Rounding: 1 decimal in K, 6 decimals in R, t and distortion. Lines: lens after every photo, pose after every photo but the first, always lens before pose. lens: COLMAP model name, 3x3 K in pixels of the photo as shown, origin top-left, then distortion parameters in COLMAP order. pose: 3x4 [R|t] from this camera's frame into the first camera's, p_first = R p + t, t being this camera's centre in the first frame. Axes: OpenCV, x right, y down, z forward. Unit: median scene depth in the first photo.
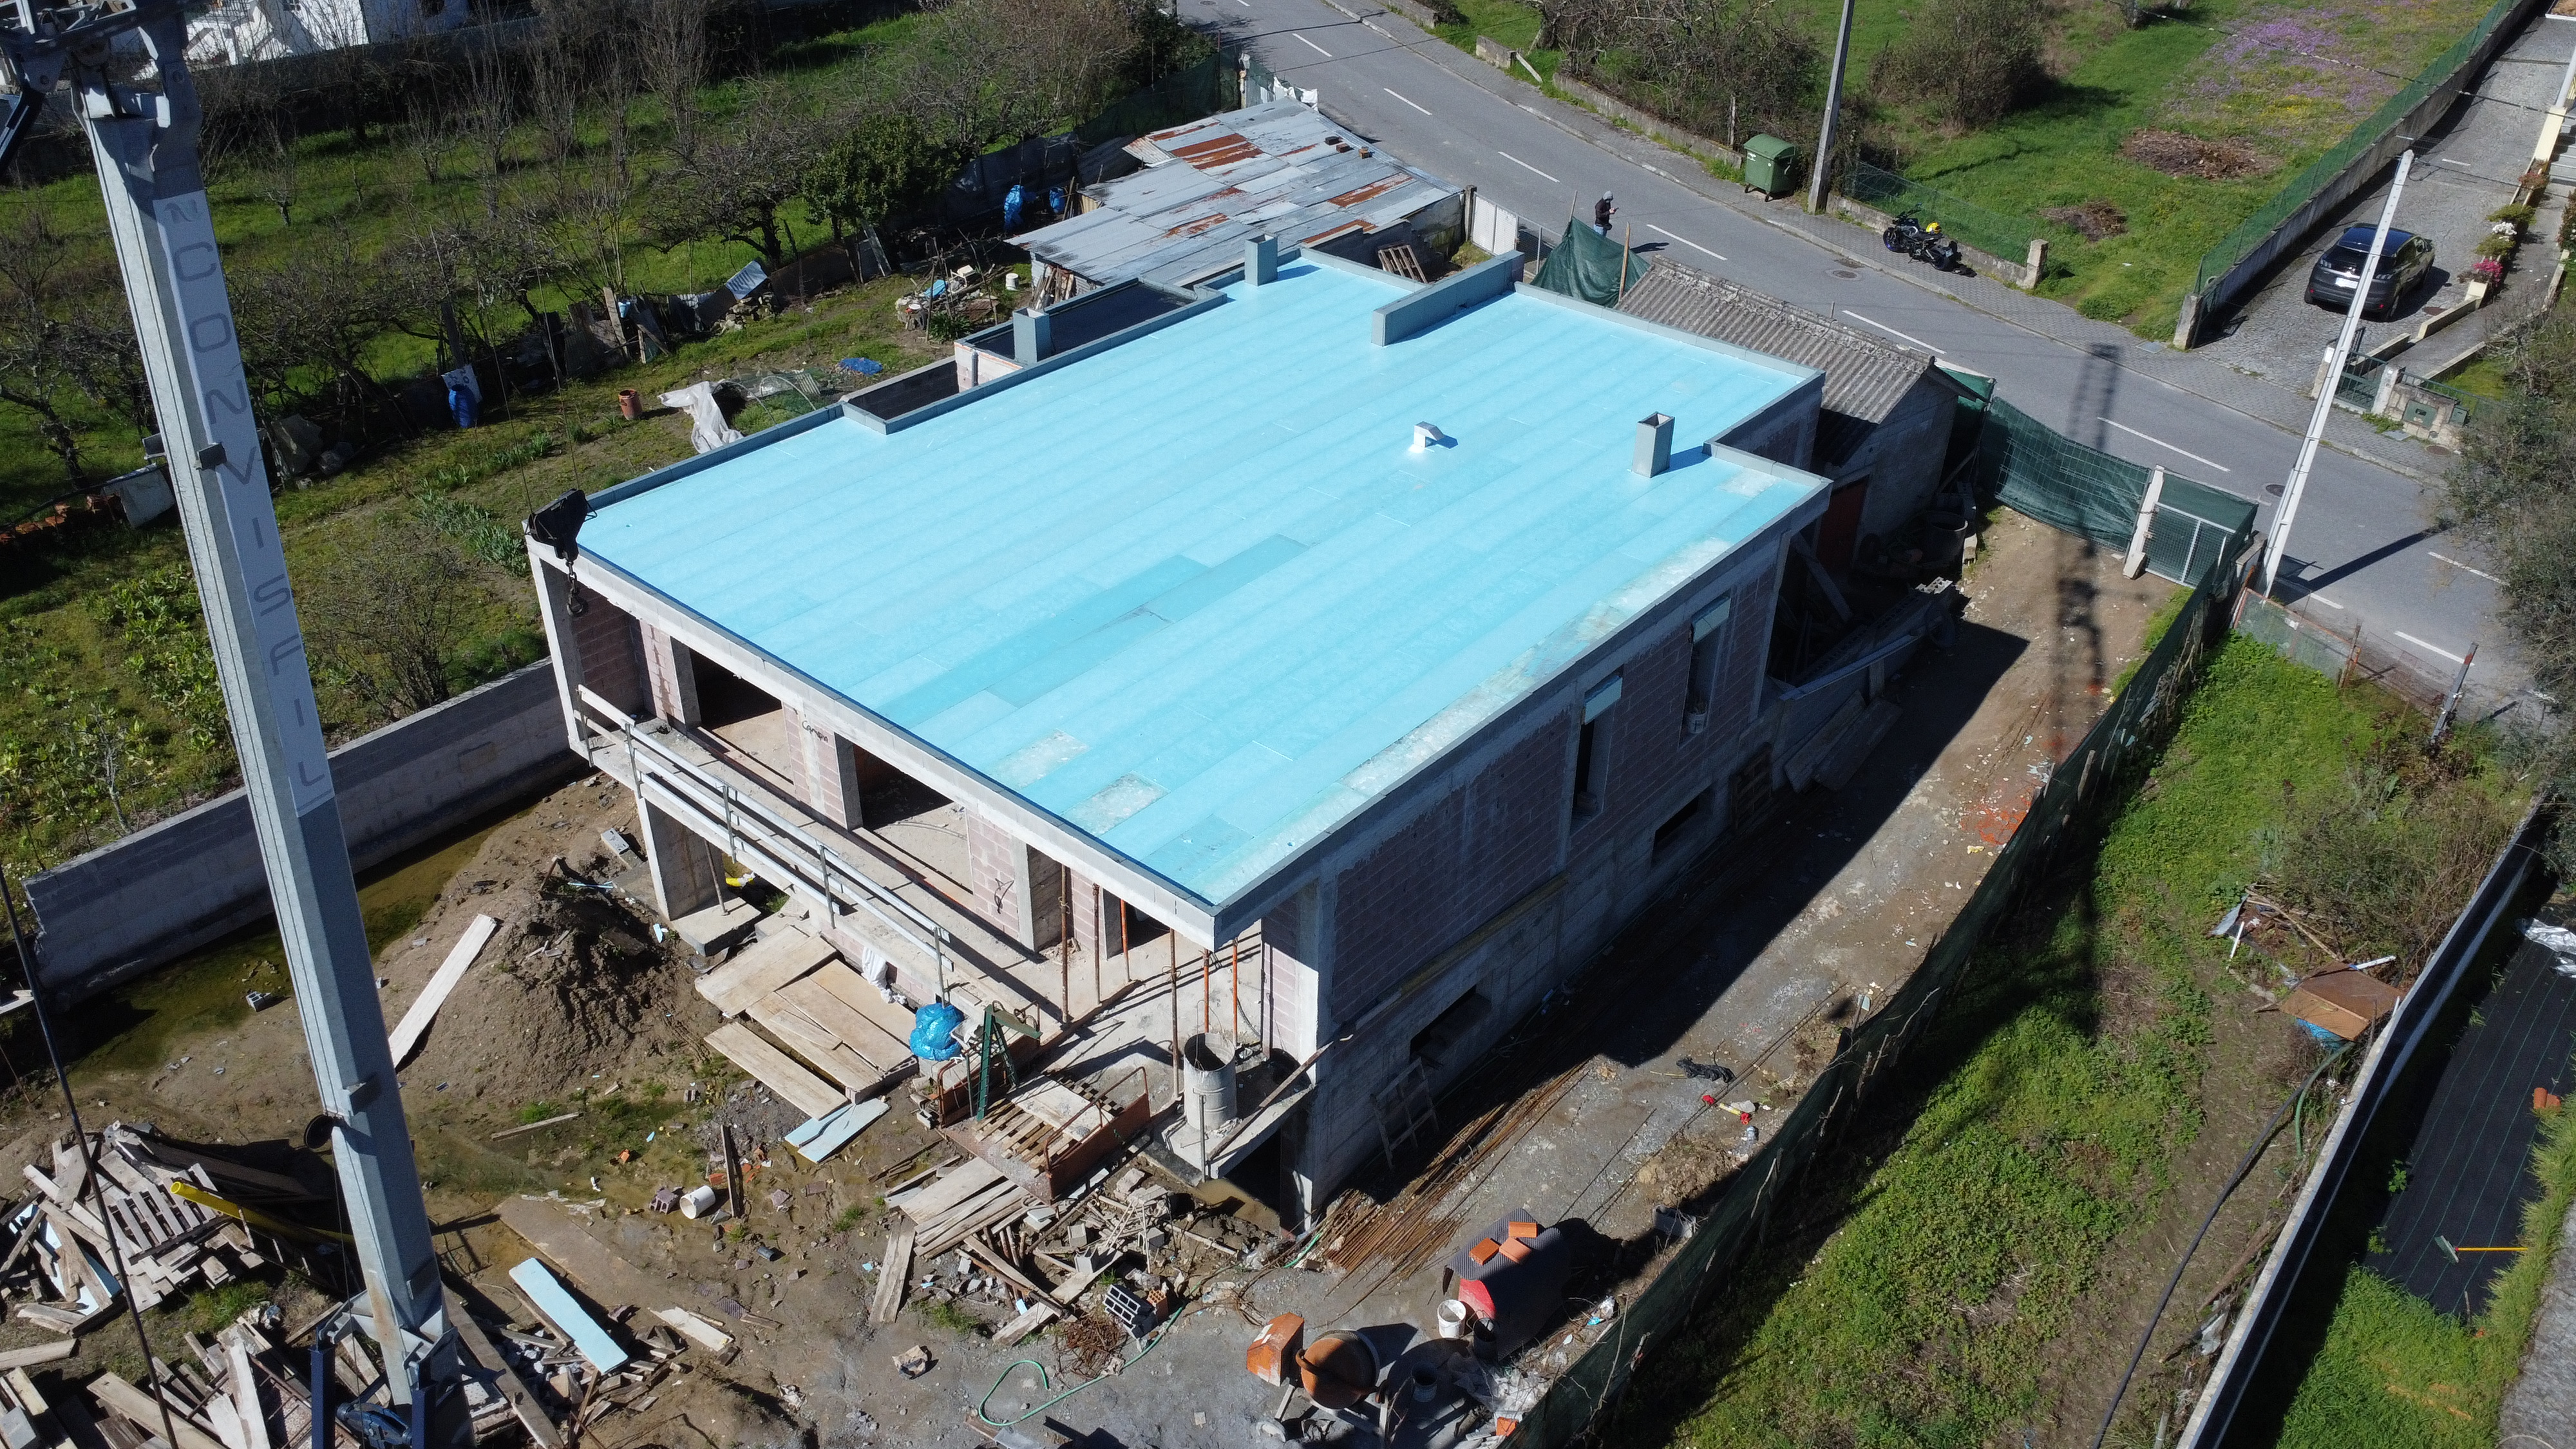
lens RADIAL K [[1870.1, 0, 1303.3], [0, 1870.1, 711.6], [0, 0, 1]] dist [0.006793, -0.003682]
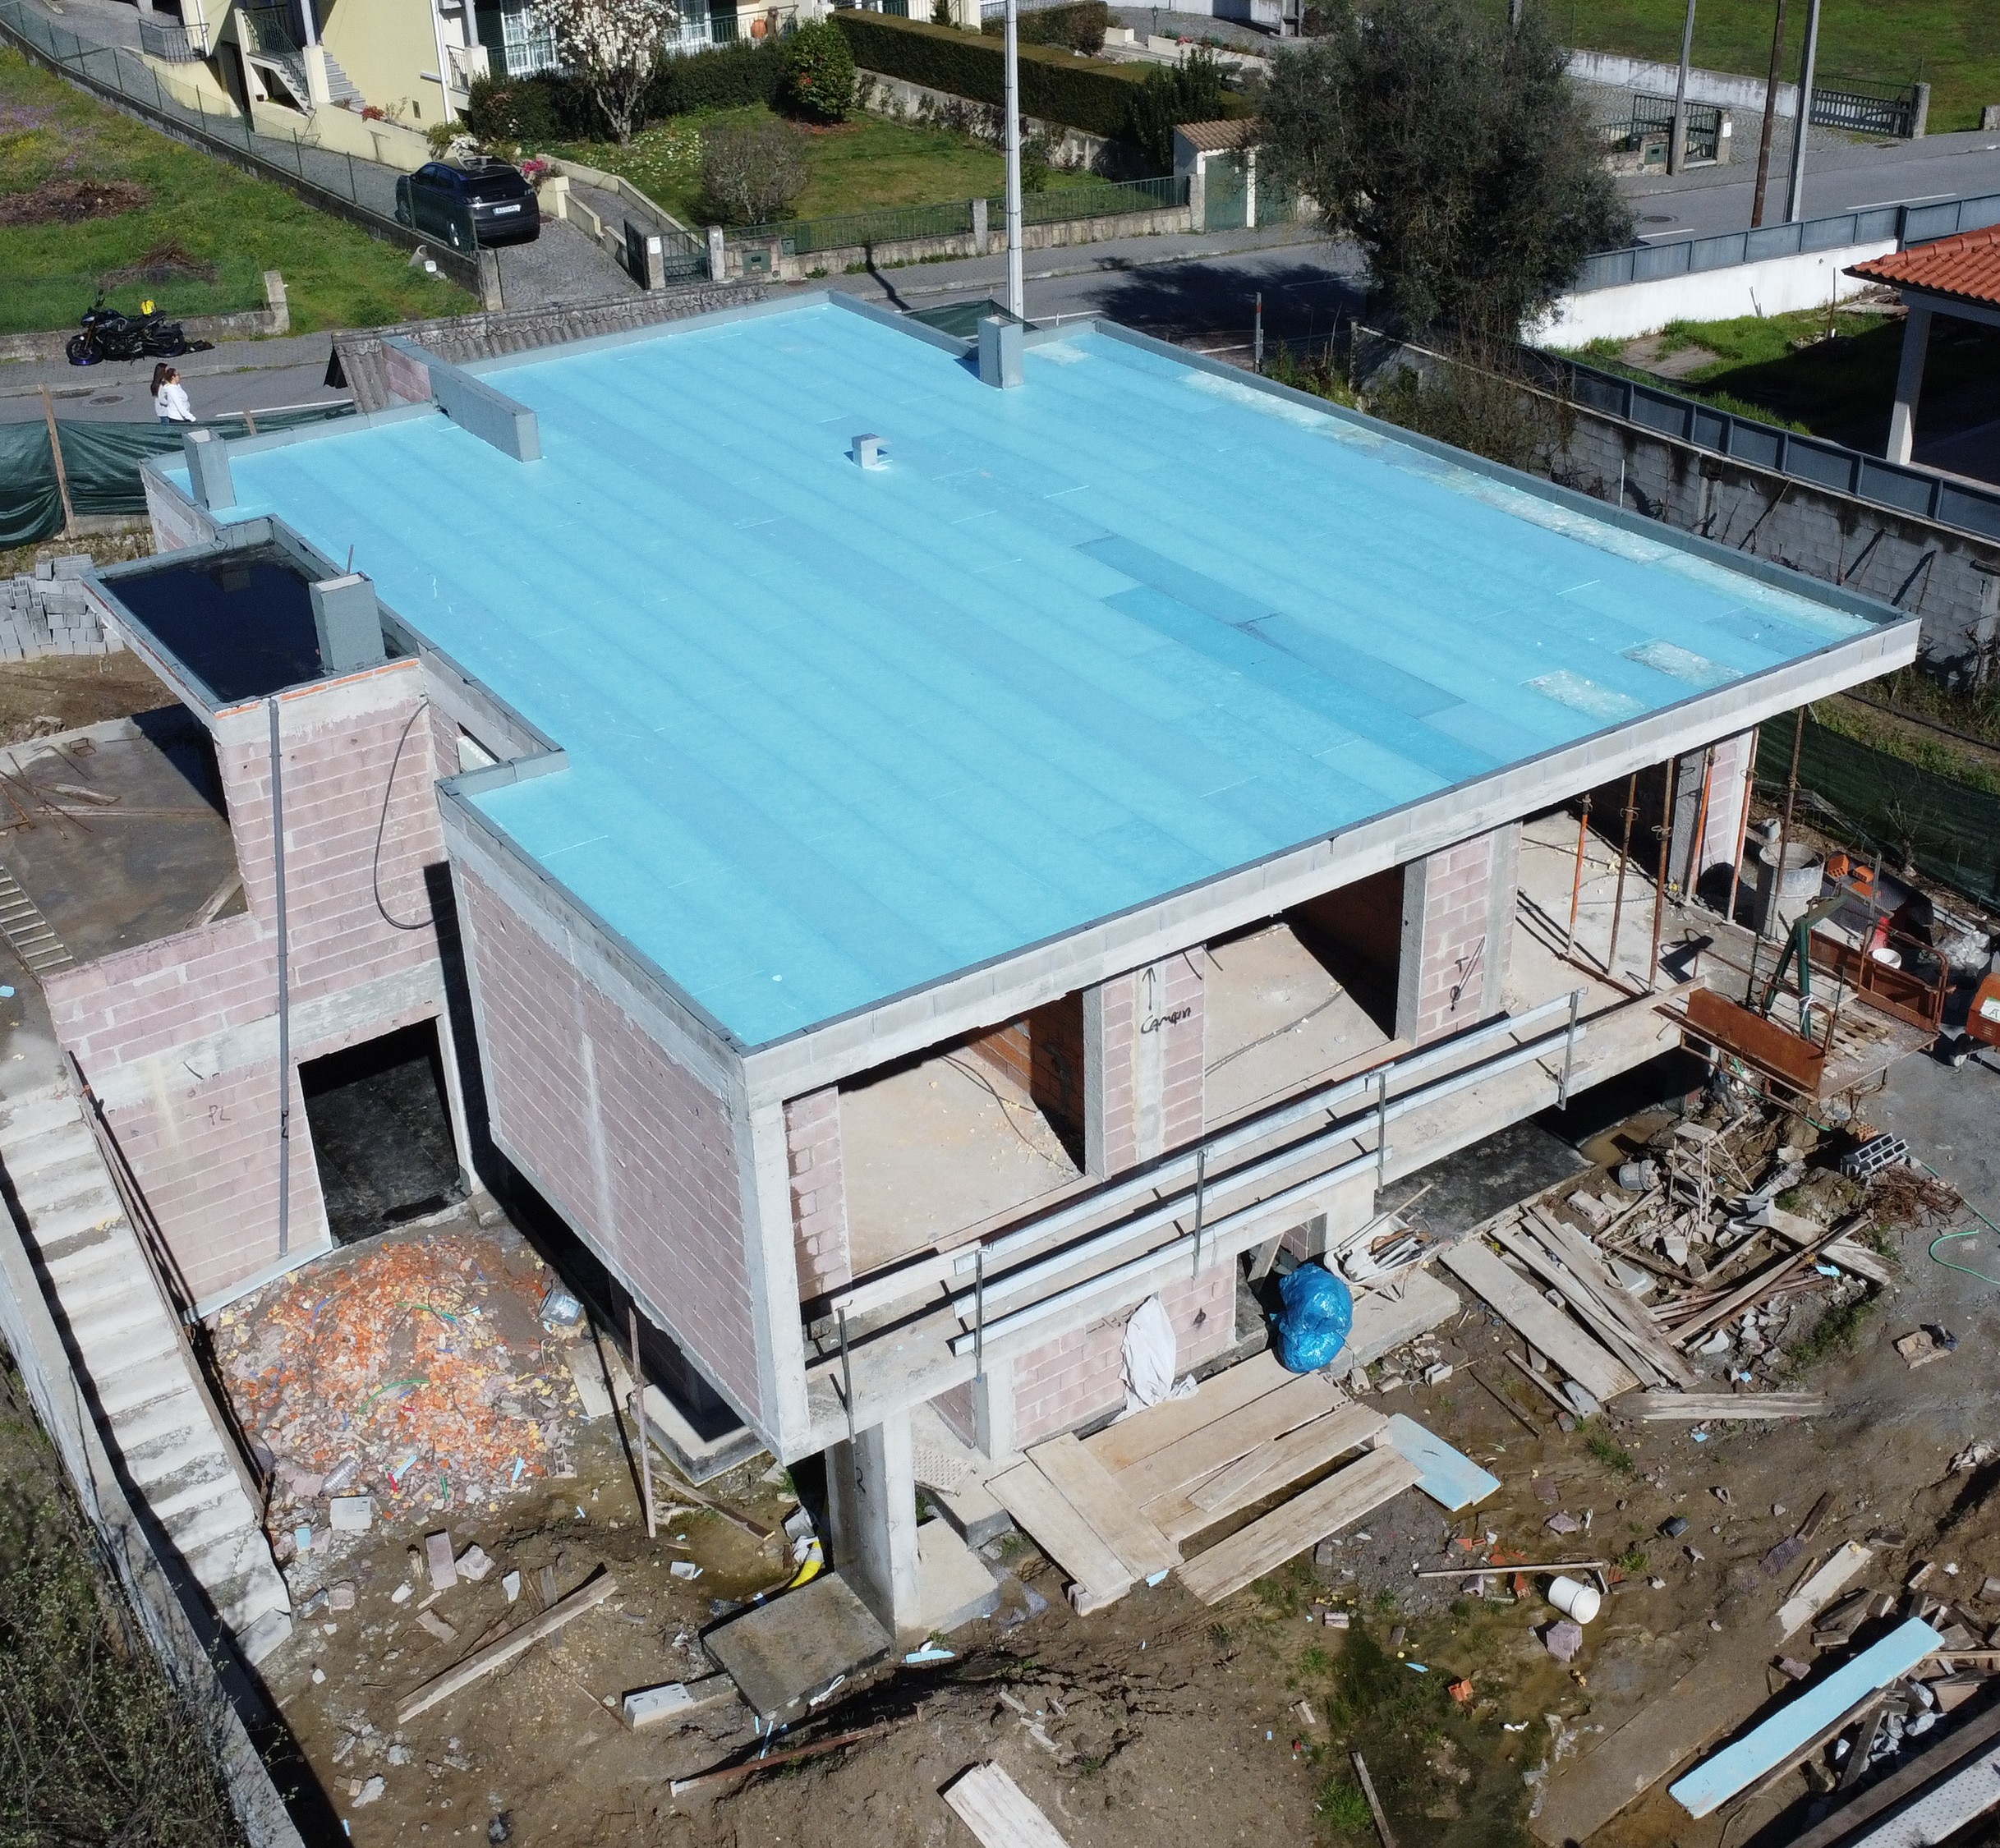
lens RADIAL K [[2399.5, 0, 1004.9], [0, 2399.5, 863.5], [0, 0, 1]] dist [-0.000884, 0.009707]
pose [[0.269156, -0.483480, 0.832948, -0.752028], [0.553602, 0.785372, 0.276975, -0.233326], [-0.788086, 0.386572, 0.479043, 0.496194]]
